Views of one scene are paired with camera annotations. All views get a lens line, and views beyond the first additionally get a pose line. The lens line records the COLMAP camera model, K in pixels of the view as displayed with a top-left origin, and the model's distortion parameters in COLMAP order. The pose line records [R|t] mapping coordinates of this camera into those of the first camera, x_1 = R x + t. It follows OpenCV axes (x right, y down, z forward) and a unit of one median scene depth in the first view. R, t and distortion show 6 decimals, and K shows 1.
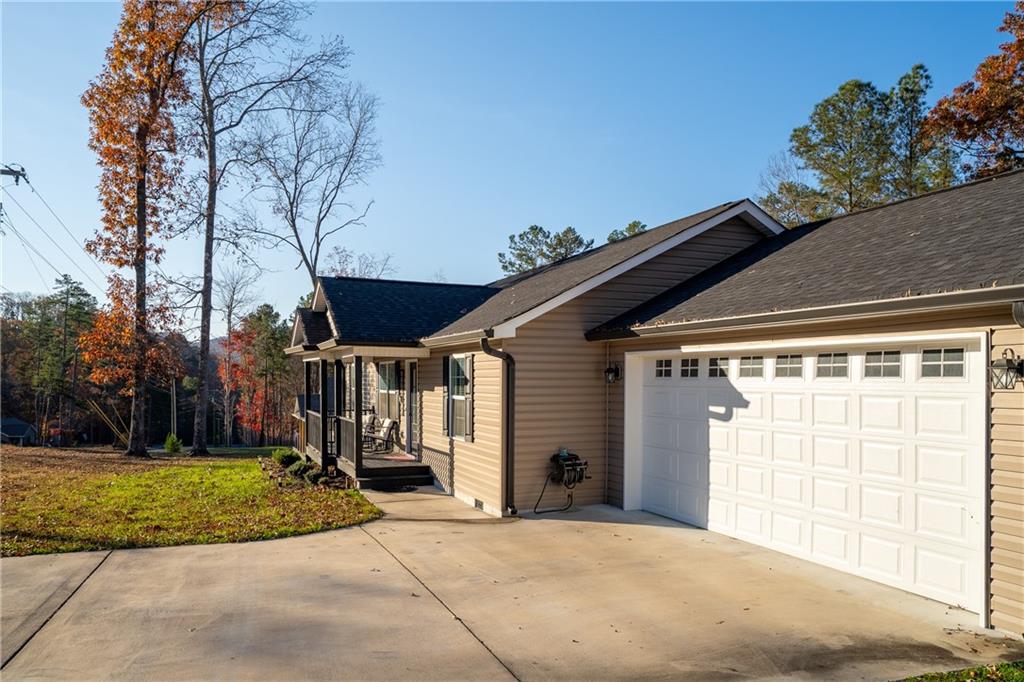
lens RADIAL K [[722.8, 0, 513.6], [0, 722.8, 395.6], [0, 0, 1]] dist [0.007569, -0.000101]
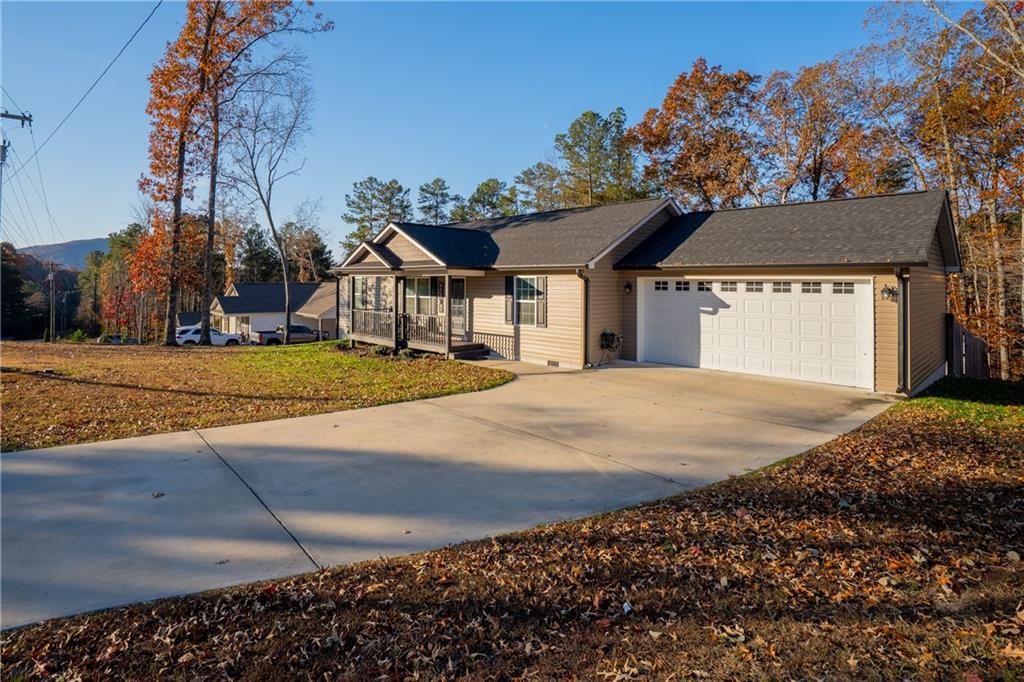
lens RADIAL K [[503.6, 0, 487.6], [0, 503.6, 283.6], [0, 0, 1]] dist [-0.049230, 0.000128]
pose [[0.939000, 0.001741, 0.343912, -0.597719], [0.004990, 0.999813, -0.018686, -0.018808], [-0.343880, 0.019262, 0.938816, -0.073921]]
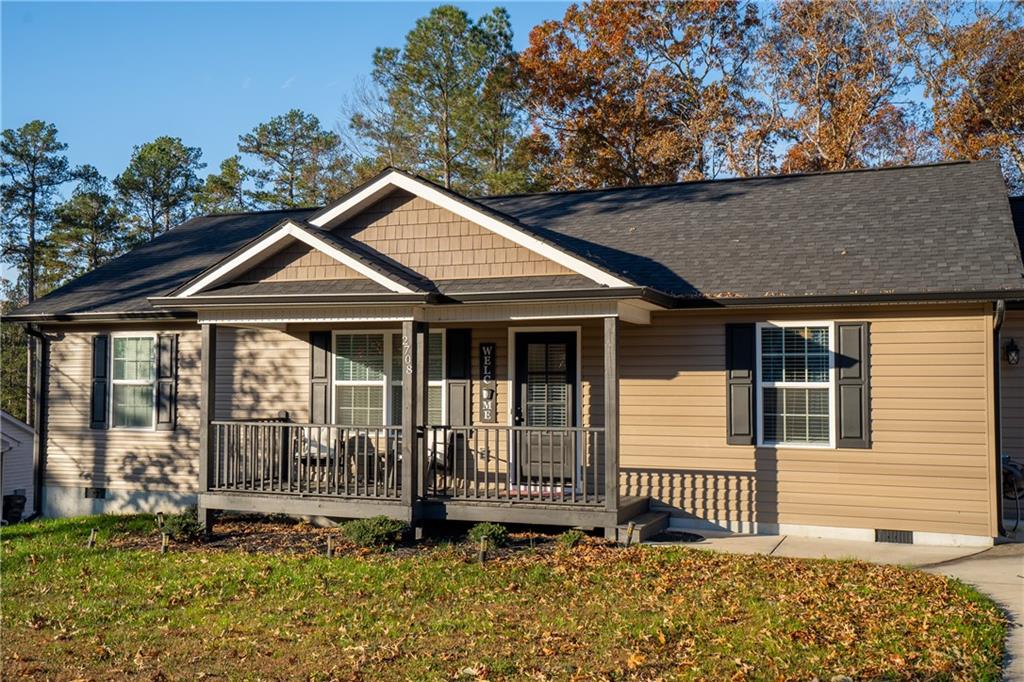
lens RADIAL K [[996.3, 0, 512.1], [0, 996.3, 379.1], [0, 0, 1]] dist [0.067591, 0.002526]
pose [[0.713413, -0.000050, 0.700744, -0.973990], [0.015297, 0.999763, -0.015502, 0.007493], [-0.700577, 0.021779, 0.713244, 0.553784]]
